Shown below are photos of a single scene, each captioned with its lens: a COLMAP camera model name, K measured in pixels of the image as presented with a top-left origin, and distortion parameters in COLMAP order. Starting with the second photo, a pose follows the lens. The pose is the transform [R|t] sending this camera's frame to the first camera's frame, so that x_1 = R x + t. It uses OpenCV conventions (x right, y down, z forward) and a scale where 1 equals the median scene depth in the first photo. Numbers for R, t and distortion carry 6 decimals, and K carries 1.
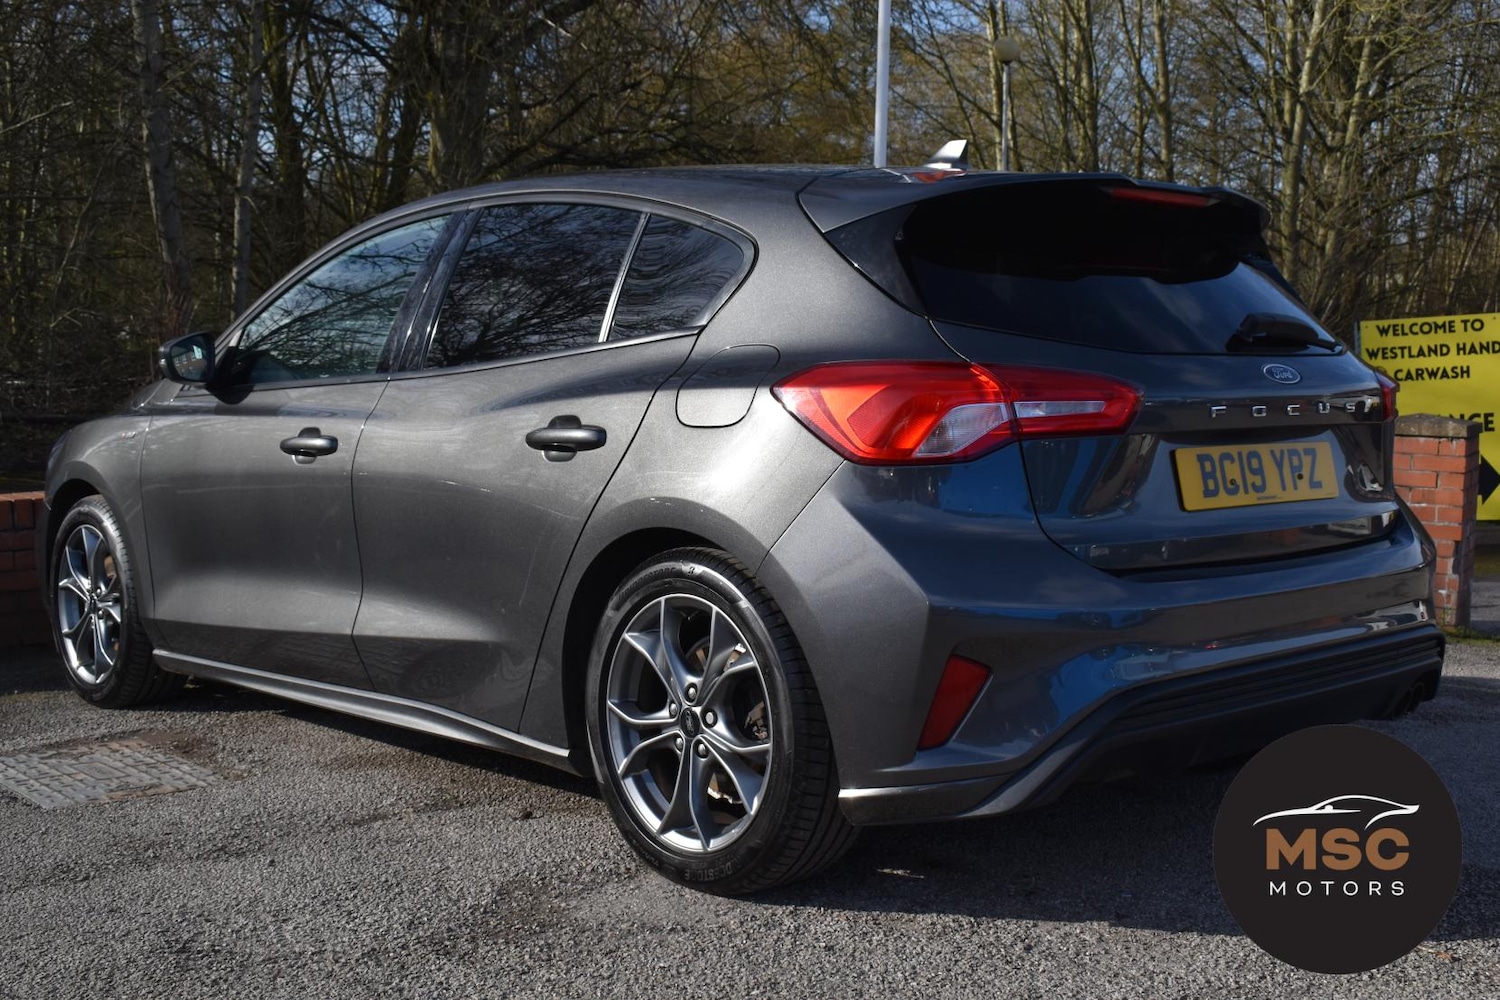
lens RADIAL K [[1851.3, 0, 754.6], [0, 1851.3, 495.1], [0, 0, 1]] dist [-0.048052, -0.008433]
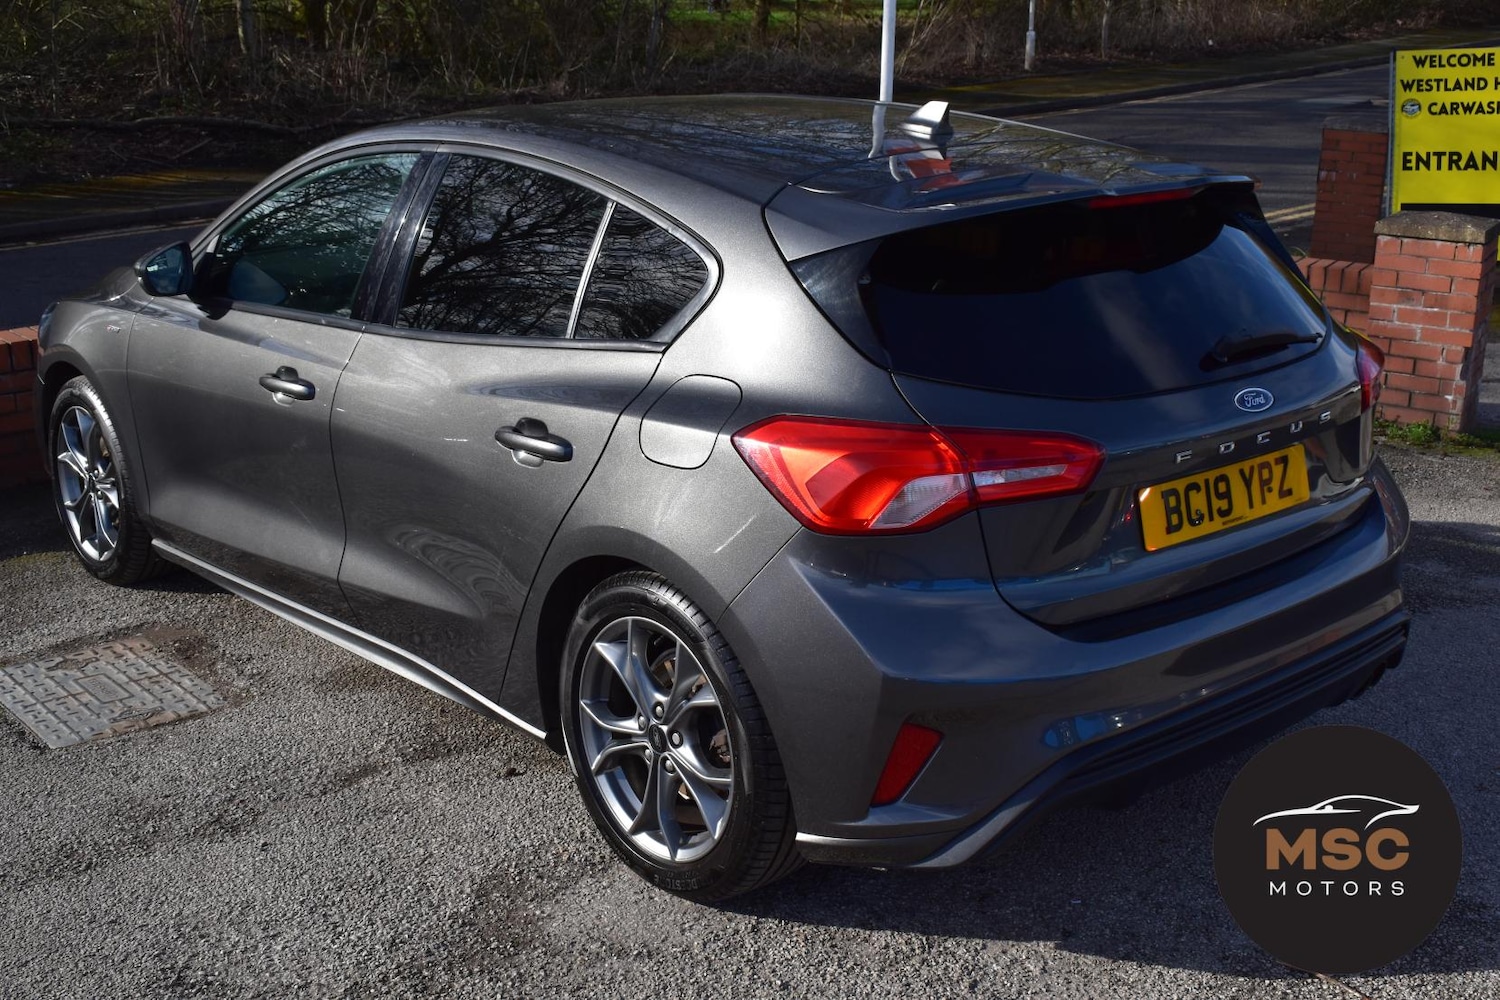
lens RADIAL K [[1851.3, 0, 754.6], [0, 1851.3, 495.1], [0, 0, 1]] dist [-0.048052, -0.008433]
pose [[0.999827, 0.001893, -0.018517, 0.032603], [0.001963, 0.978545, 0.206022, -0.190378], [0.018510, -0.206023, 0.978372, 0.017739]]
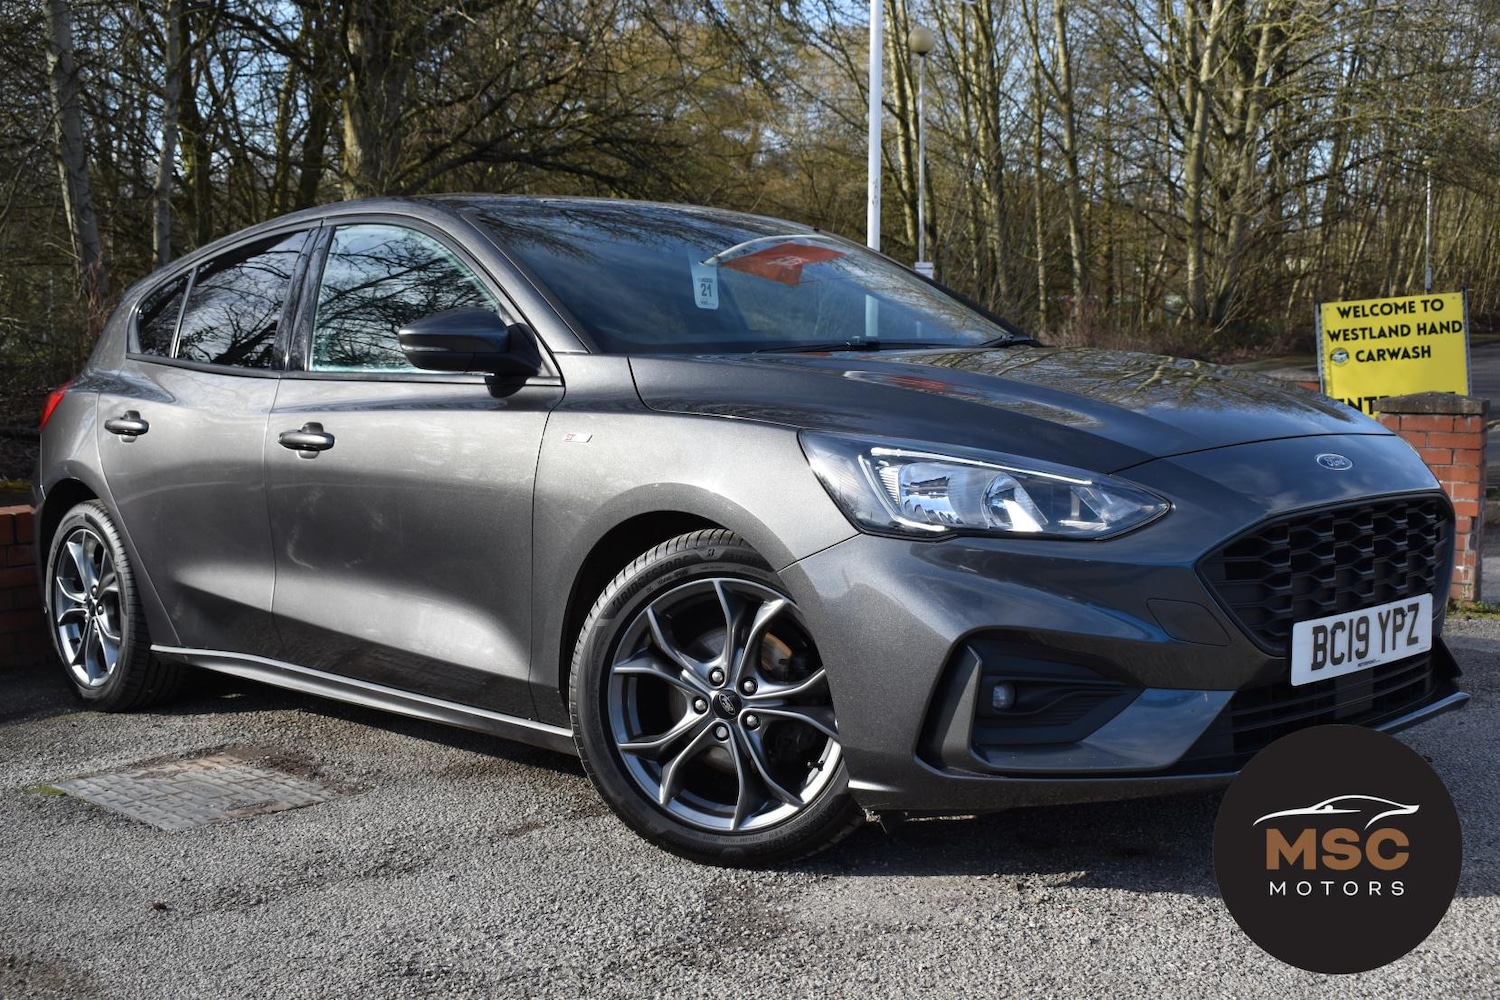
lens RADIAL K [[1856.6, 0, 741.9], [0, 1856.6, 501.8], [0, 0, 1]] dist [-0.044781, -0.014485]
pose [[0.997873, -0.024887, 0.060255, -0.147728], [0.024627, 0.999684, 0.005068, 0.003102], [-0.060362, -0.003573, 0.998170, 0.028693]]
